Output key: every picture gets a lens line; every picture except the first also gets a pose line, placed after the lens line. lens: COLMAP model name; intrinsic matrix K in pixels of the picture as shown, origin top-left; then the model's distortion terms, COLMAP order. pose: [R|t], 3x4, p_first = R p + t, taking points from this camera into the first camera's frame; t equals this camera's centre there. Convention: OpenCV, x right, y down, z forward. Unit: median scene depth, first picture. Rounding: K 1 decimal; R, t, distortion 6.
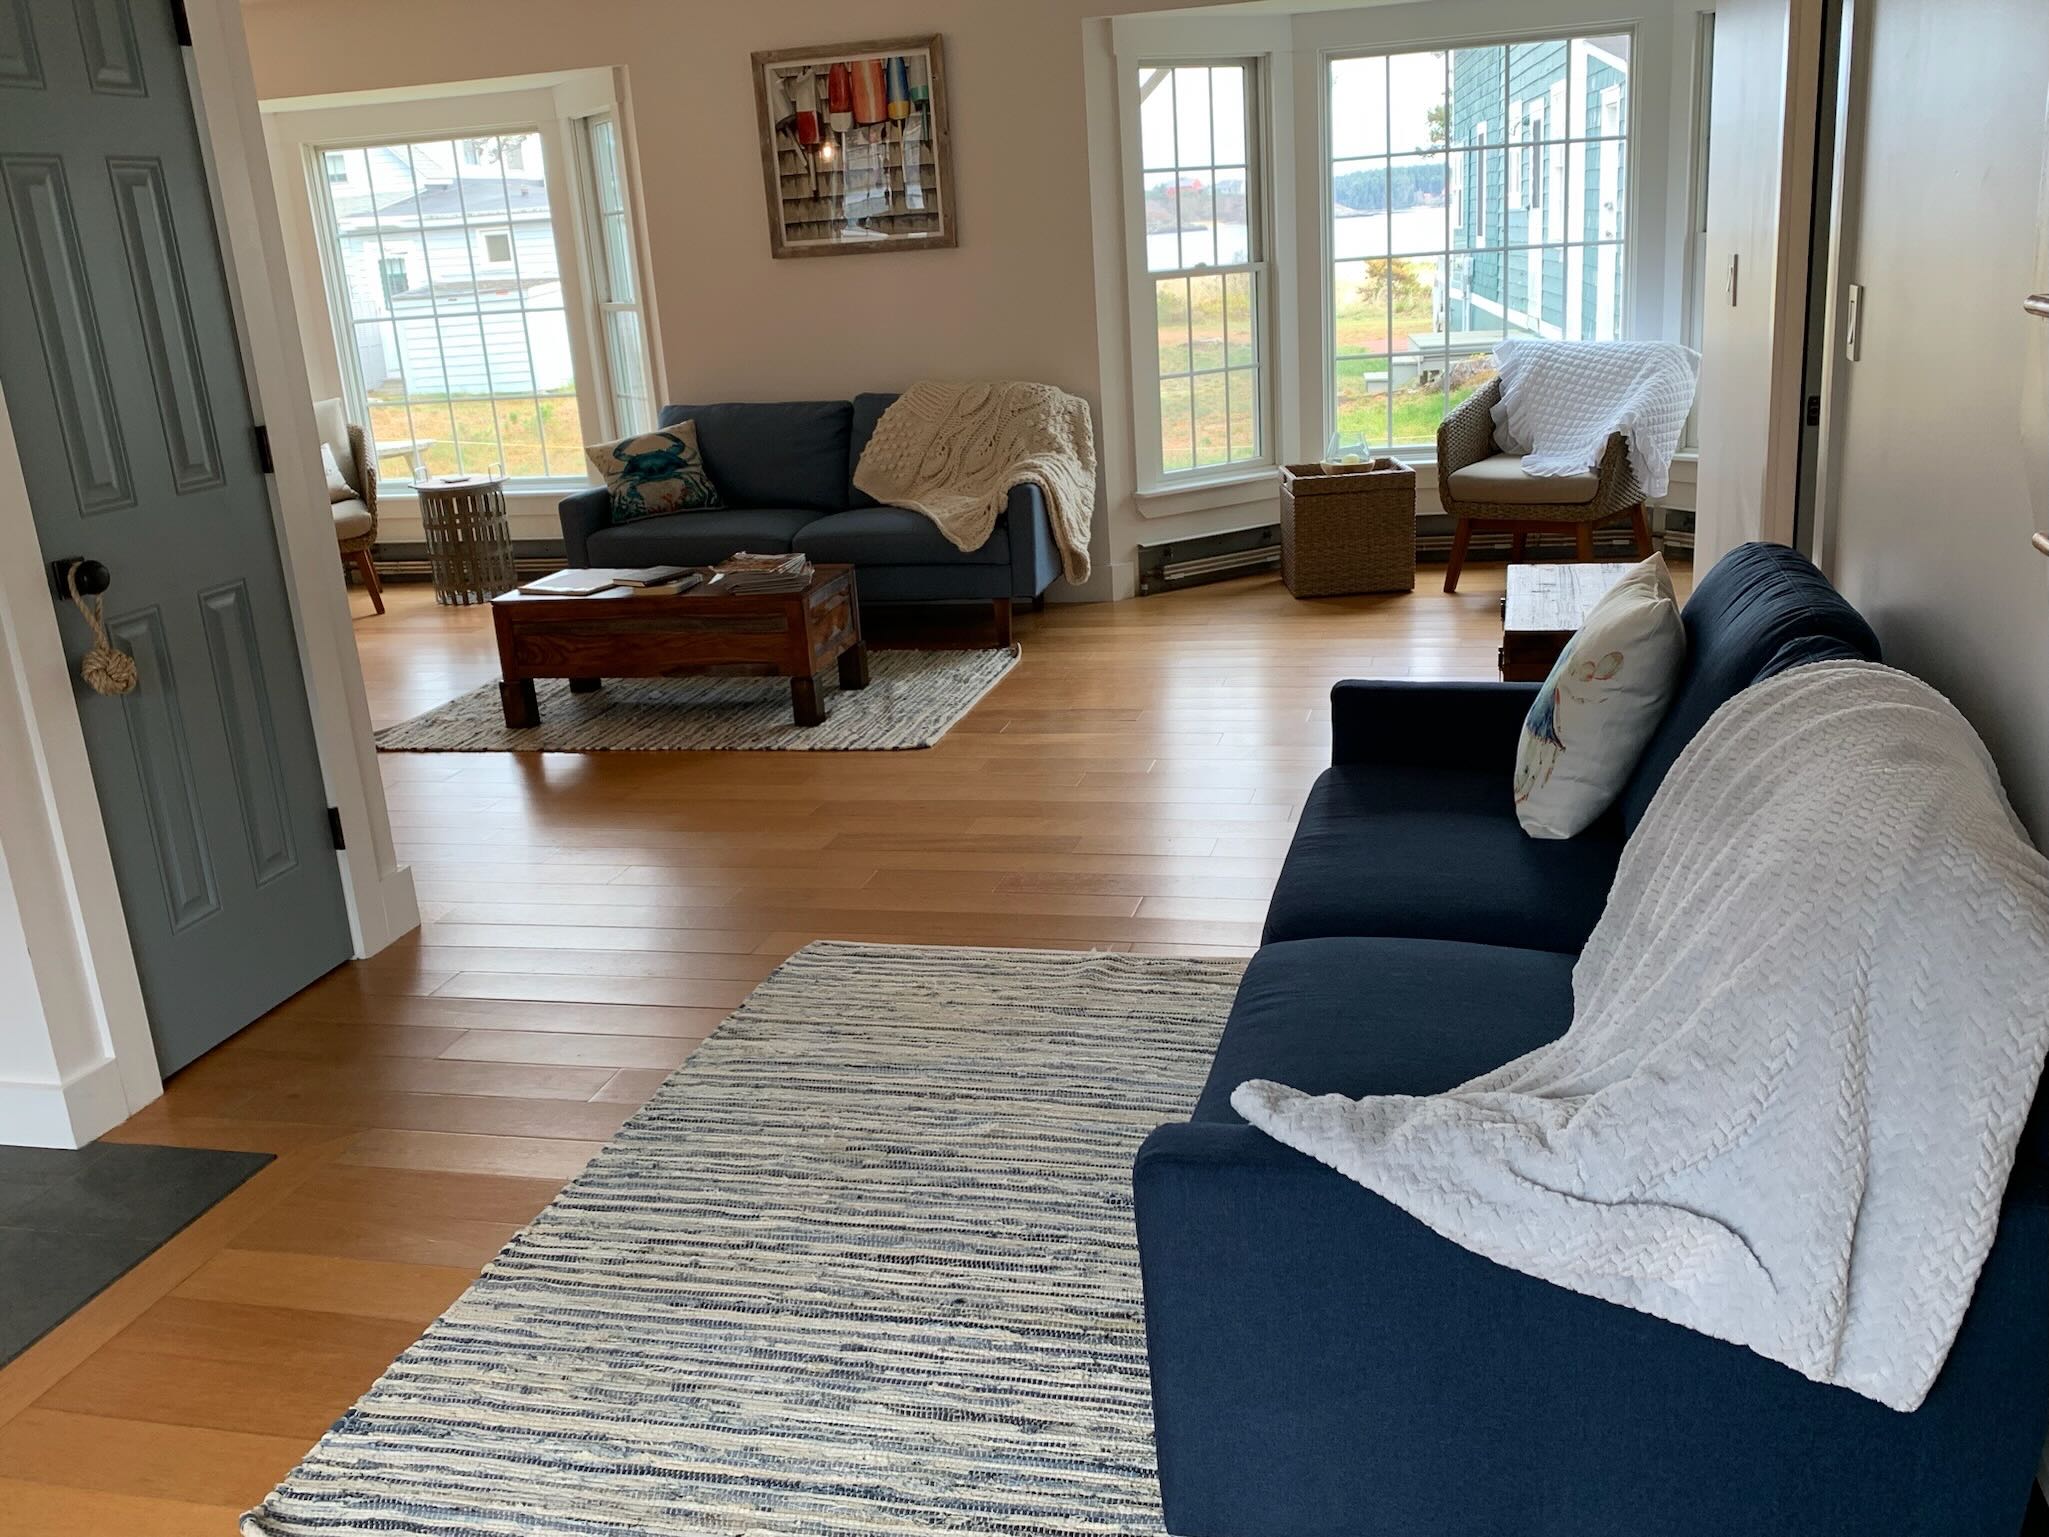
lens RADIAL K [[1789.3, 0, 1049.6], [0, 1789.3, 776.9], [0, 0, 1]] dist [0.074024, -0.136984]
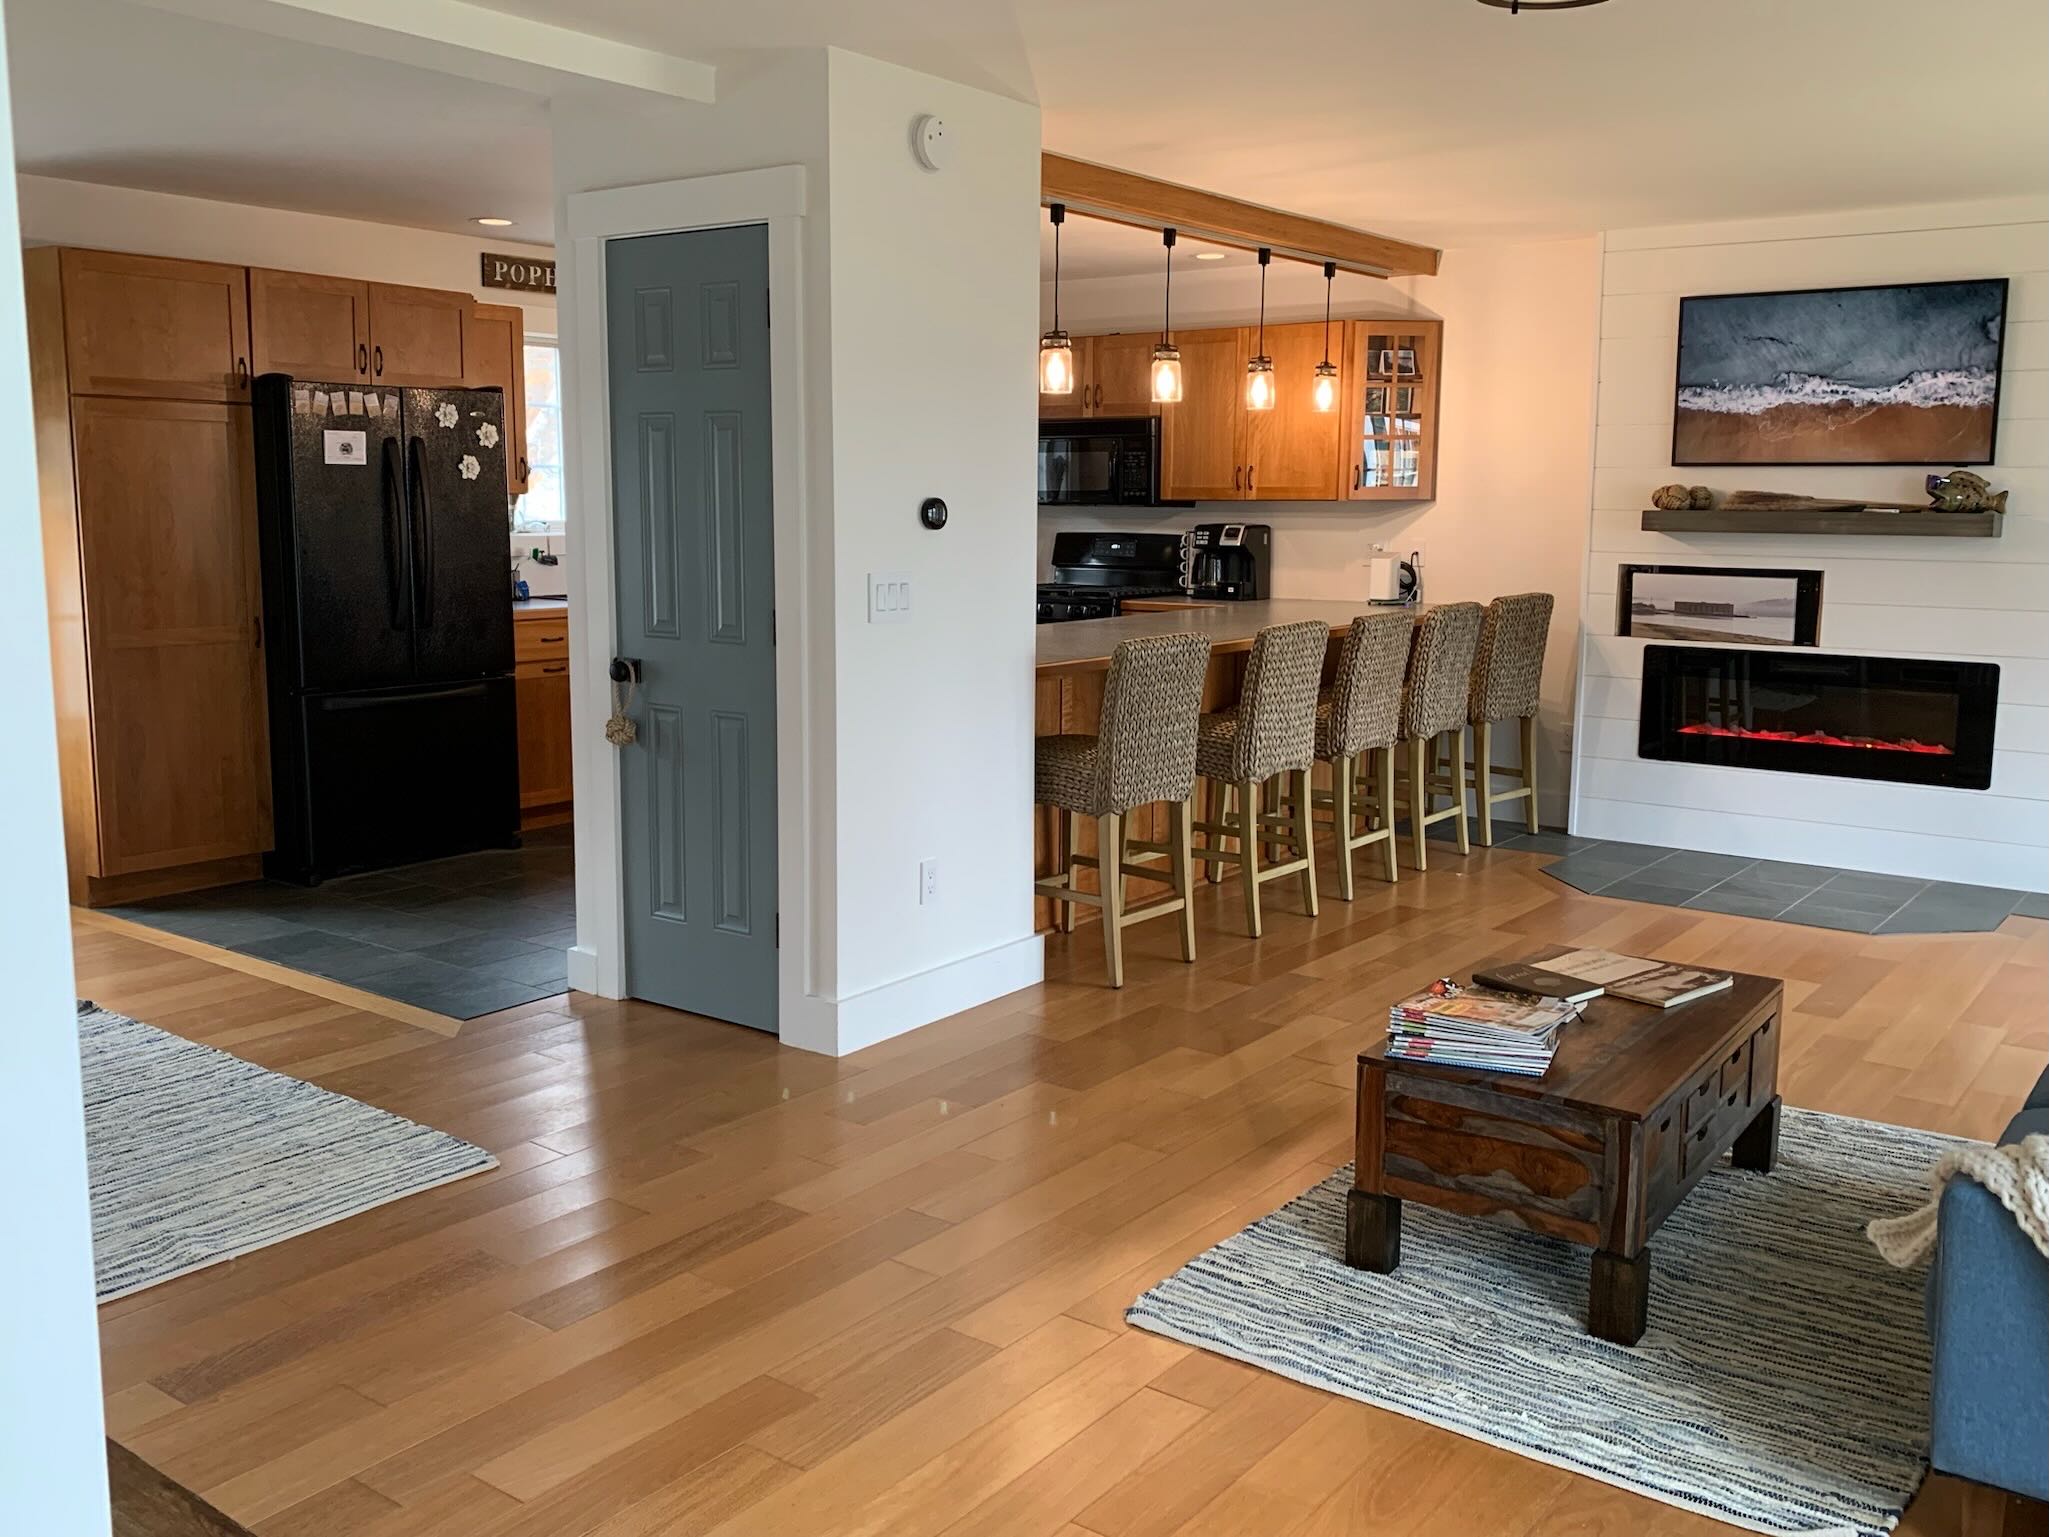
lens RADIAL K [[1789.3, 0, 1023.9], [0, 1789.3, 753.4], [0, 0, 1]] dist [0.074024, -0.136984]
pose [[-0.394545, 0.197186, -0.897470, 0.359245], [-0.248674, 0.917343, 0.310874, -0.294692], [0.884588, 0.345831, -0.312899, 0.866924]]
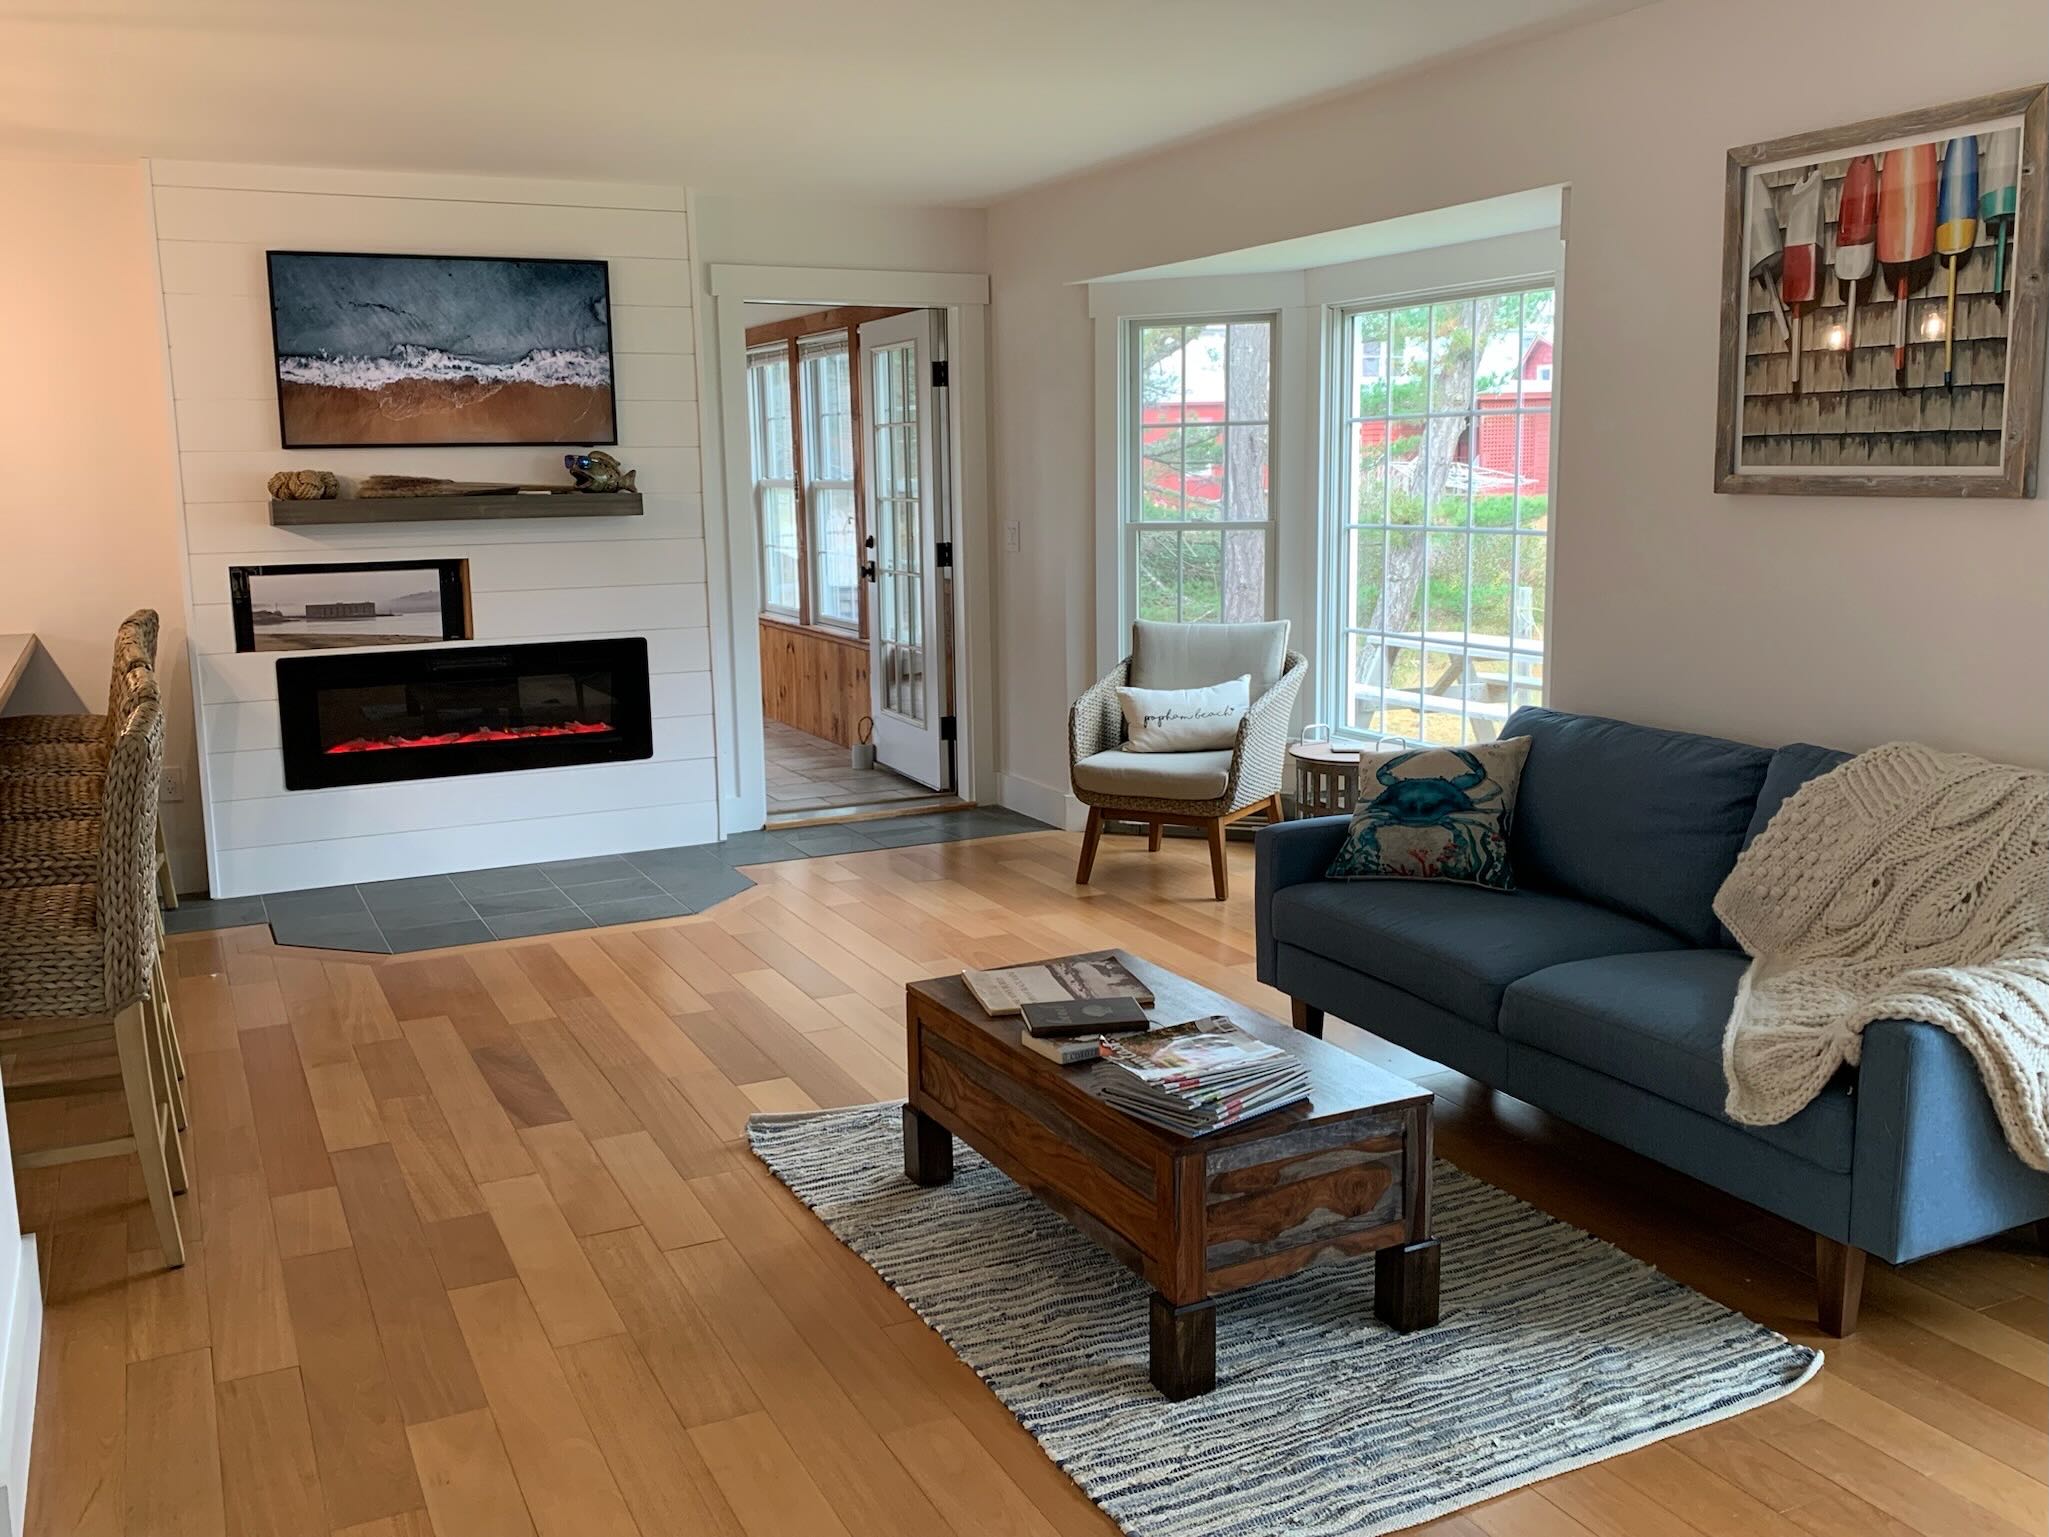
lens RADIAL K [[1789.3, 0, 1028.2], [0, 1789.3, 744.9], [0, 0, 1]] dist [0.074024, -0.136984]
pose [[0.640718, 0.176727, -0.747160, 0.163579], [-0.248406, 0.968523, 0.016070, -0.174149], [0.726482, 0.175303, 0.664450, 0.497839]]
